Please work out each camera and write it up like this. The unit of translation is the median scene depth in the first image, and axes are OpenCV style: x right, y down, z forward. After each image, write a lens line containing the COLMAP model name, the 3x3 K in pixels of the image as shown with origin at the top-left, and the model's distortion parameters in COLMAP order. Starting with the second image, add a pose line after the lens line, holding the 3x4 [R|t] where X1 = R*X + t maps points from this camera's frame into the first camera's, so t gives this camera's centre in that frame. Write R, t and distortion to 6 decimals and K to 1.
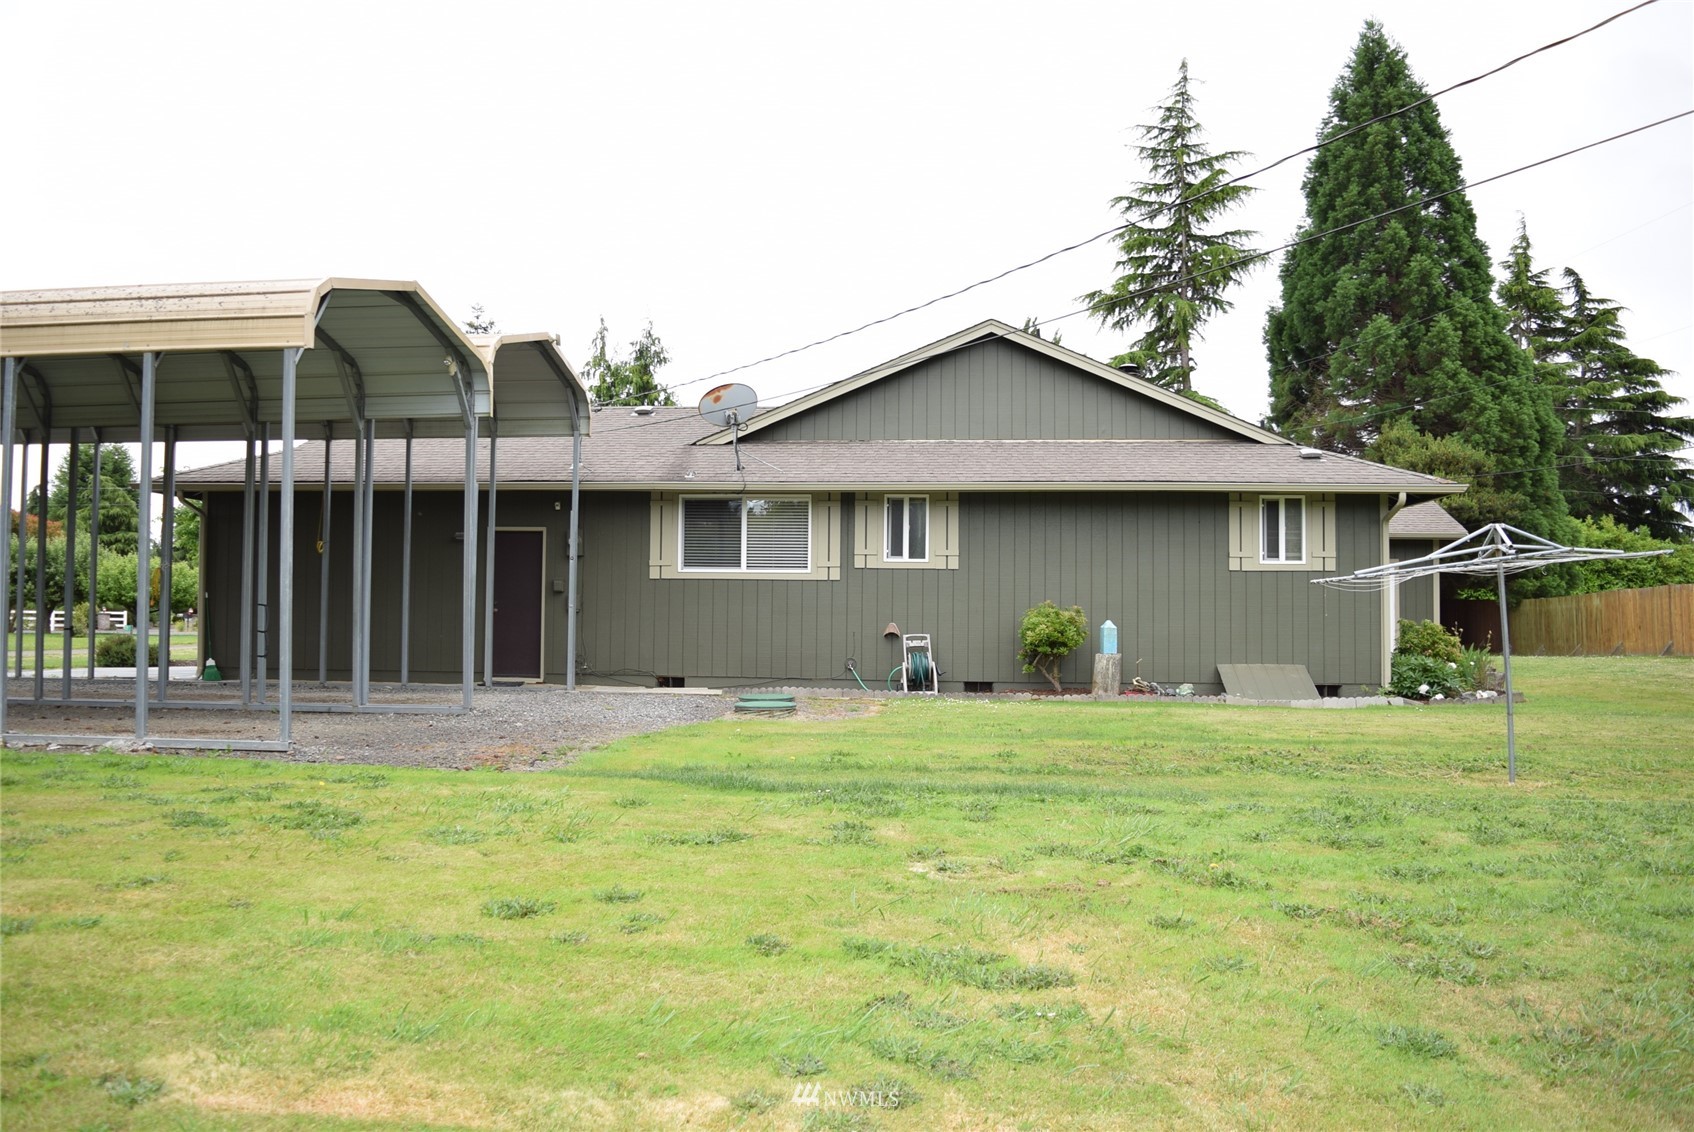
lens RADIAL K [[1324.6, 0, 842.5], [0, 1324.6, 563.9], [0, 0, 1]] dist [-0.092429, 0.017992]
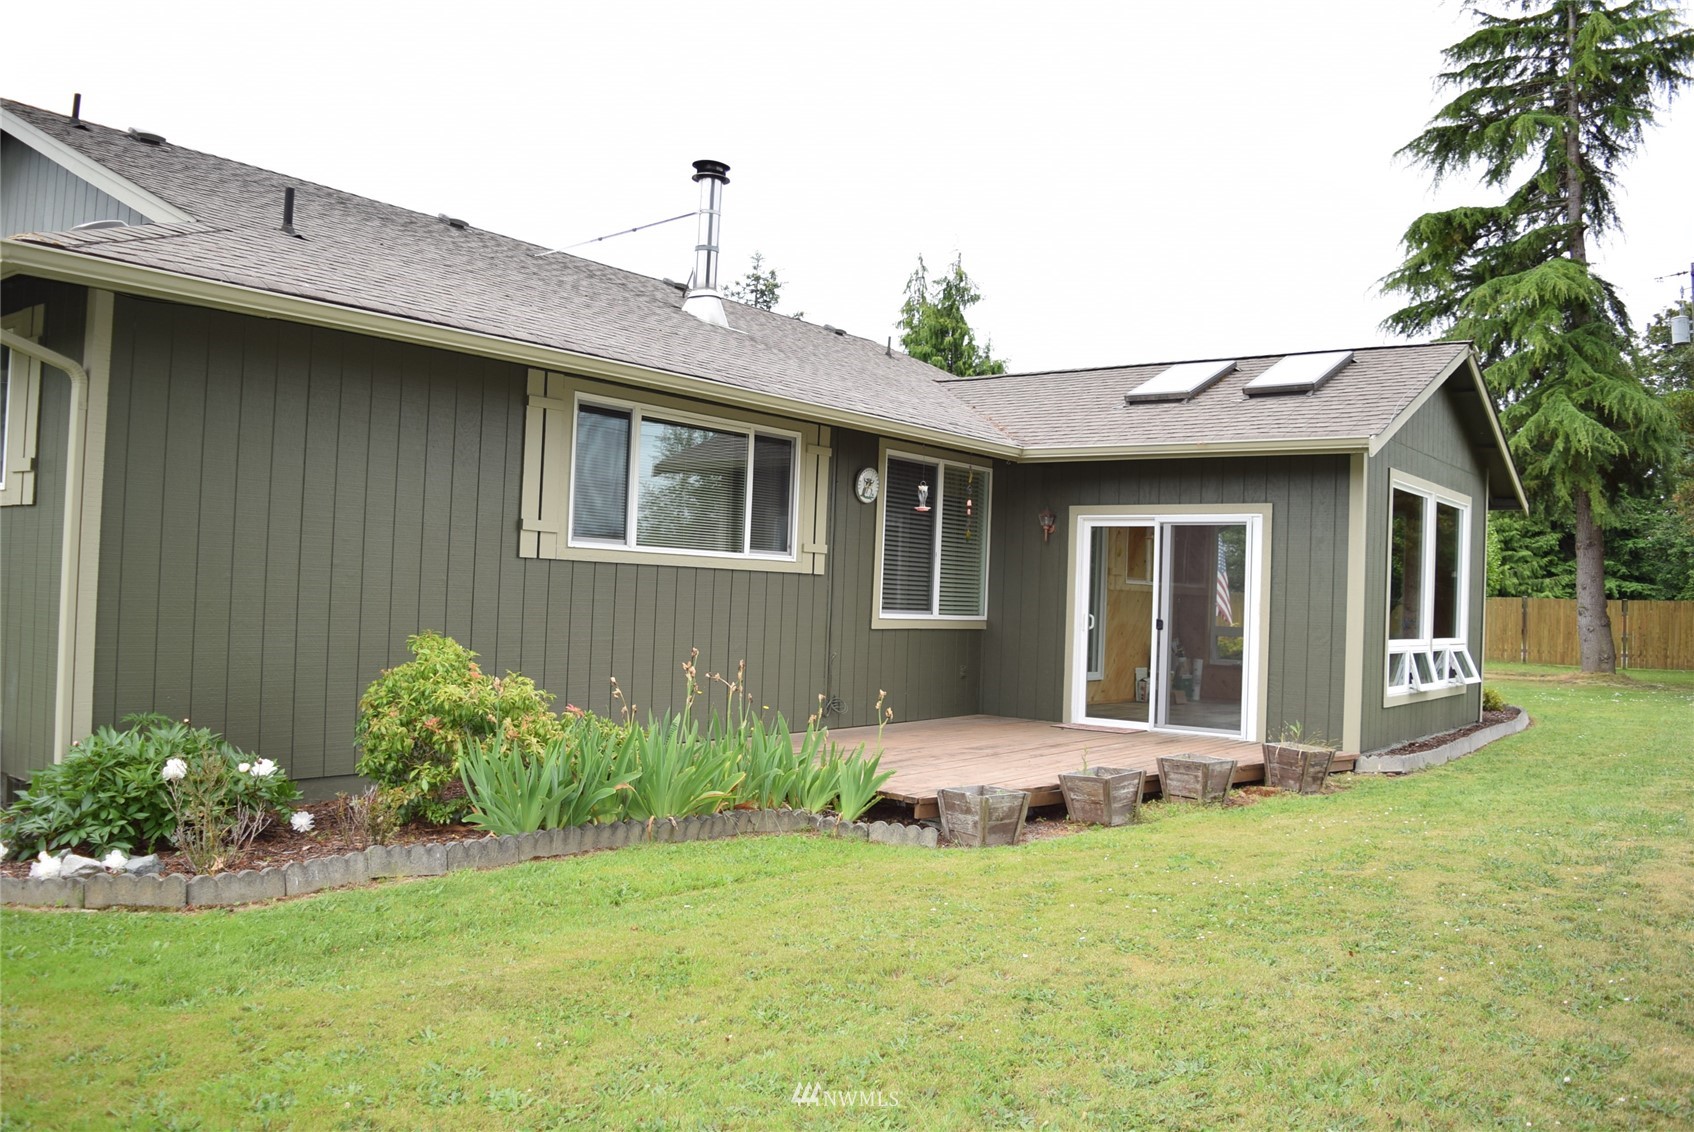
lens RADIAL K [[1324.6, 0, 840.9], [0, 1324.6, 567.9], [0, 0, 1]] dist [-0.092429, 0.017992]
pose [[0.845987, 0.010406, -0.533102, 0.757813], [-0.003136, 0.999889, 0.014540, 0.017312], [0.533195, -0.010629, 0.845926, 0.760758]]
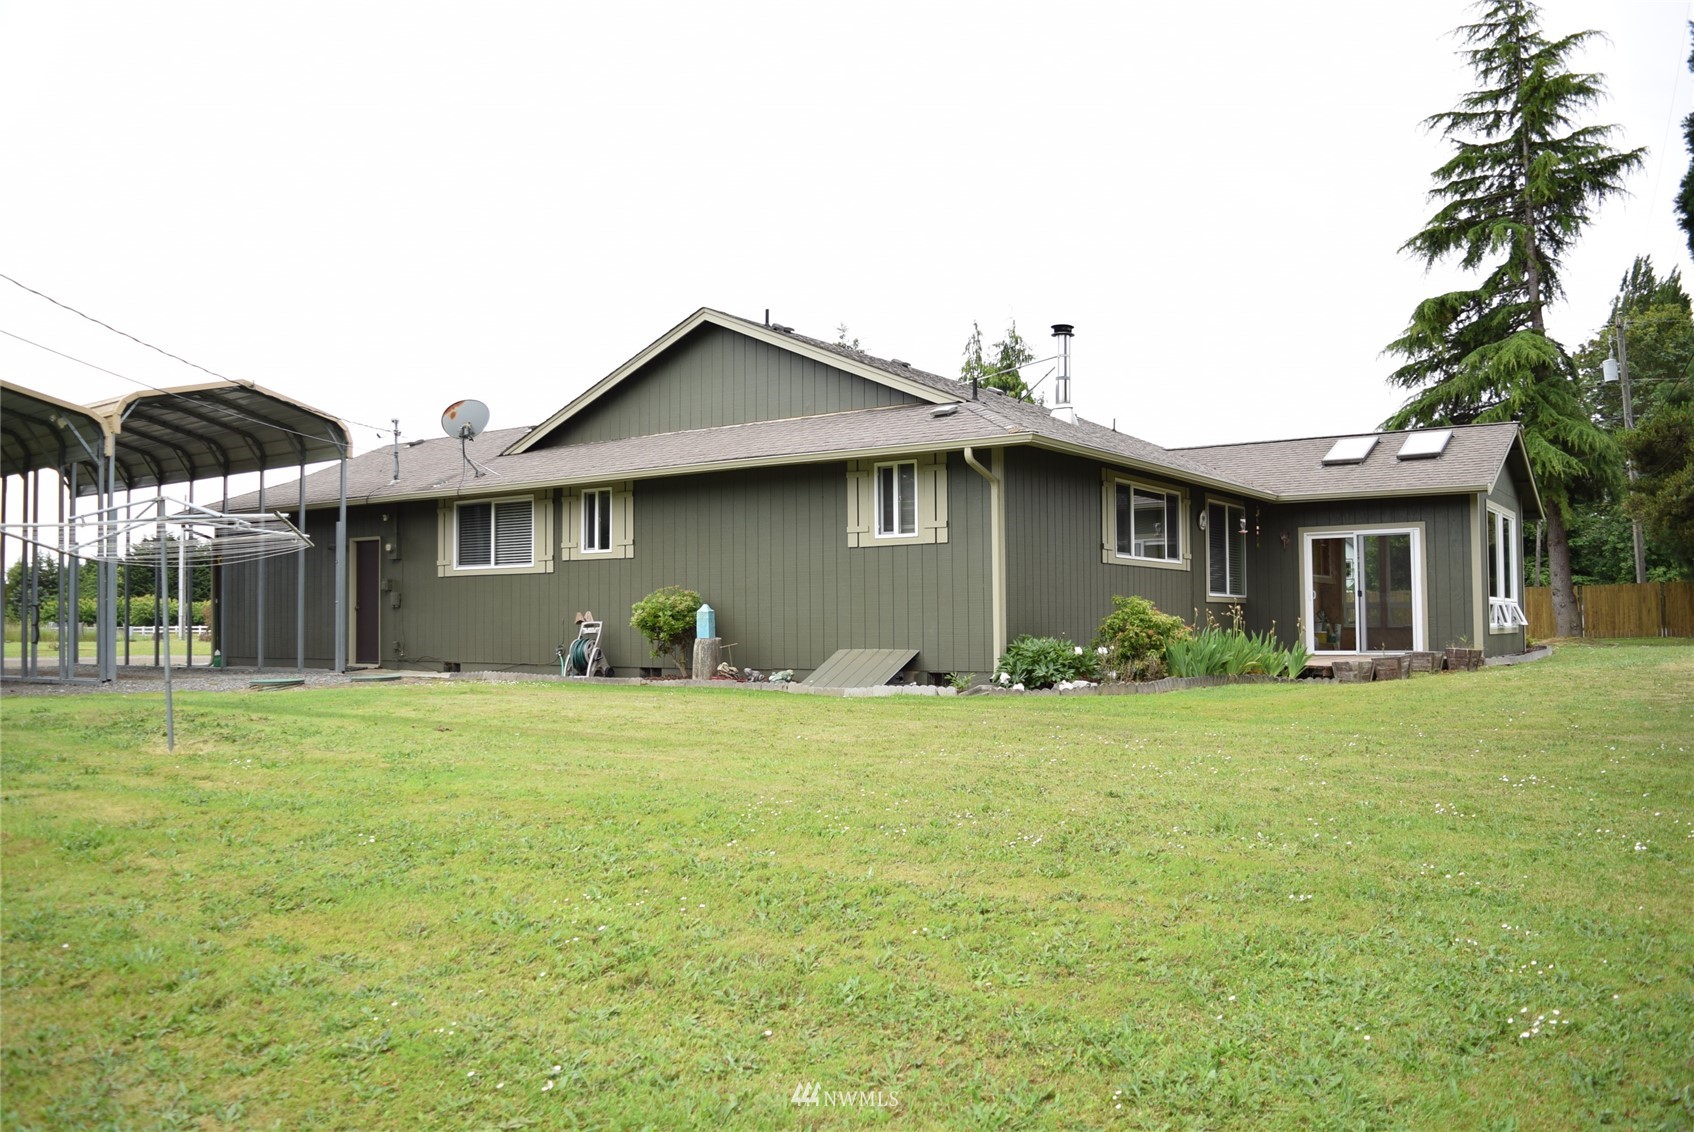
lens RADIAL K [[1324.6, 0, 841.5], [0, 1324.6, 569.1], [0, 0, 1]] dist [-0.092429, 0.017992]
pose [[0.870935, -0.036320, -0.490055, 0.705495], [0.037137, 0.999278, -0.008061, 0.026000], [0.489994, -0.011178, 0.871654, 0.180415]]
